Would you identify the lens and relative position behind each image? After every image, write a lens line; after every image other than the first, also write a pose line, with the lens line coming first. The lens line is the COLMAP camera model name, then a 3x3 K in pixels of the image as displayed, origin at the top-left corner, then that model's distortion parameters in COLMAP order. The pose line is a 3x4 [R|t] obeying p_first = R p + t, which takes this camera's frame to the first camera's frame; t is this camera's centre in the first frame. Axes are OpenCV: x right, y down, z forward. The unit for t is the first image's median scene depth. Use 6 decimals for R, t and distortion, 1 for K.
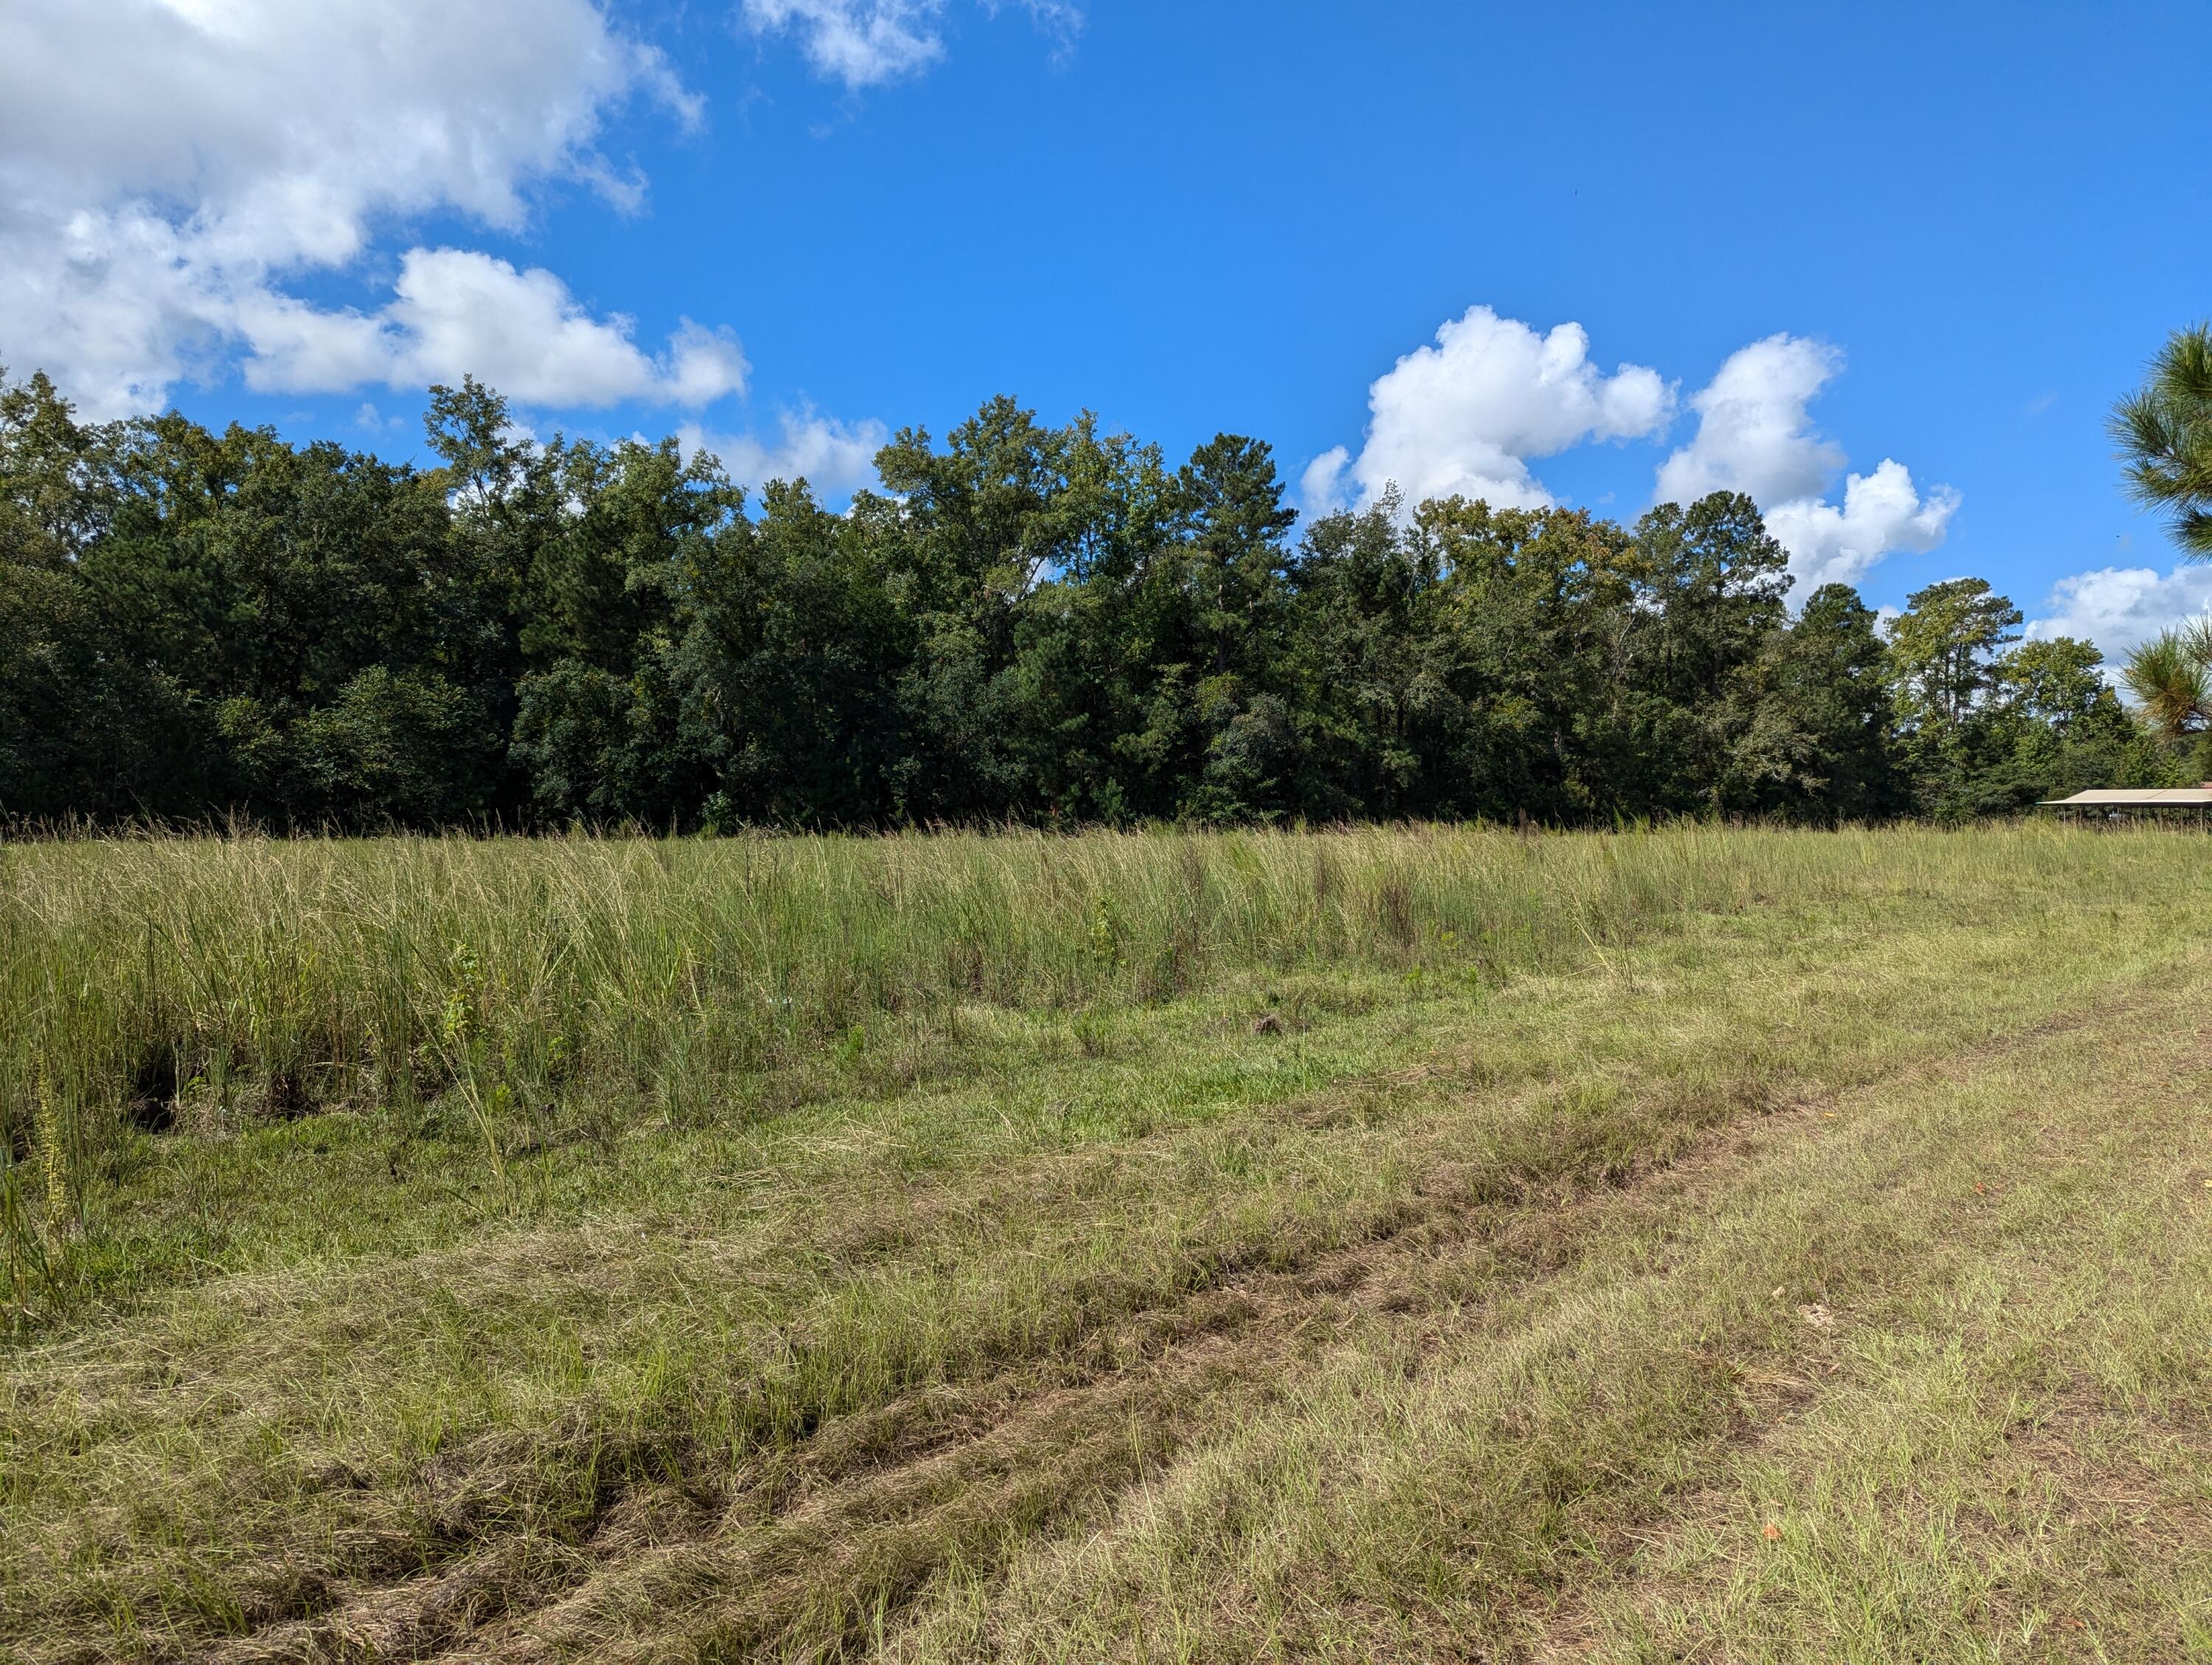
lens RADIAL K [[1558.3, 0, 1096.2], [0, 1558.3, 864.5], [0, 0, 1]] dist [0.074033, -0.100422]
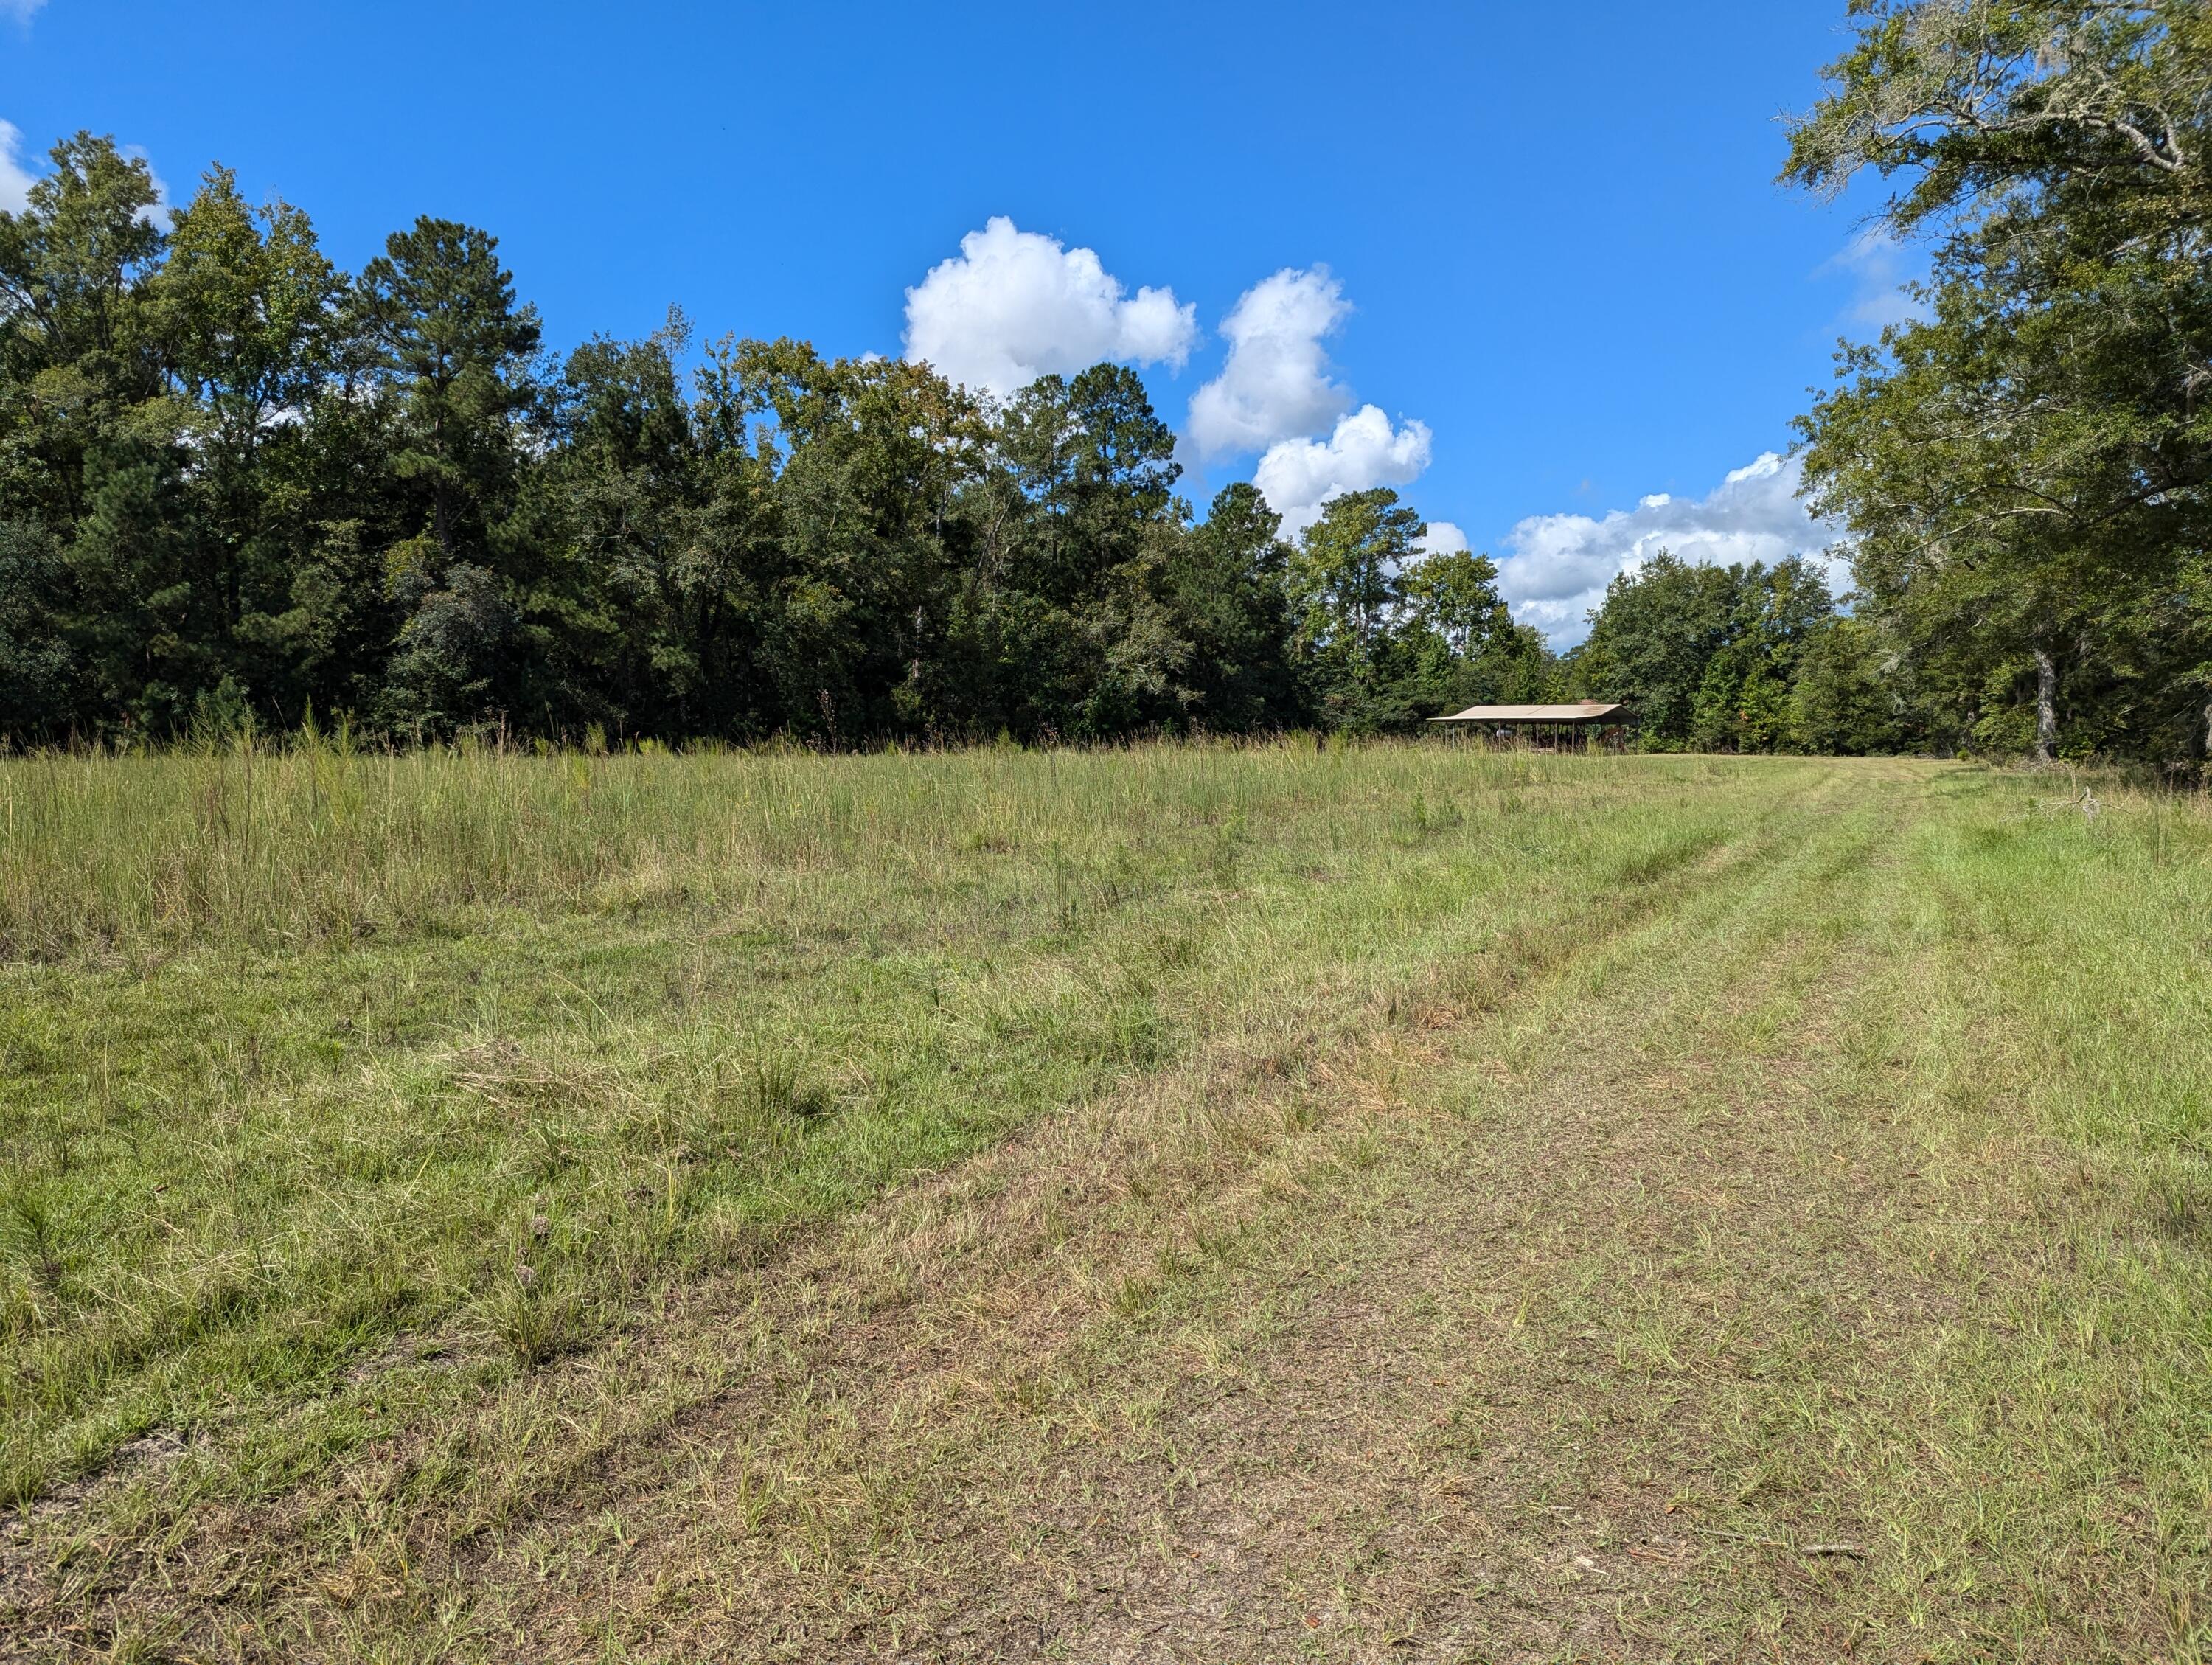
lens RADIAL K [[1558.3, 0, 1096.2], [0, 1558.3, 864.5], [0, 0, 1]] dist [0.074033, -0.100422]
pose [[0.959349, -0.023505, 0.281241, 0.139095], [0.008876, 0.998545, 0.053180, -0.002933], [-0.282082, -0.048522, 0.958163, 0.144210]]
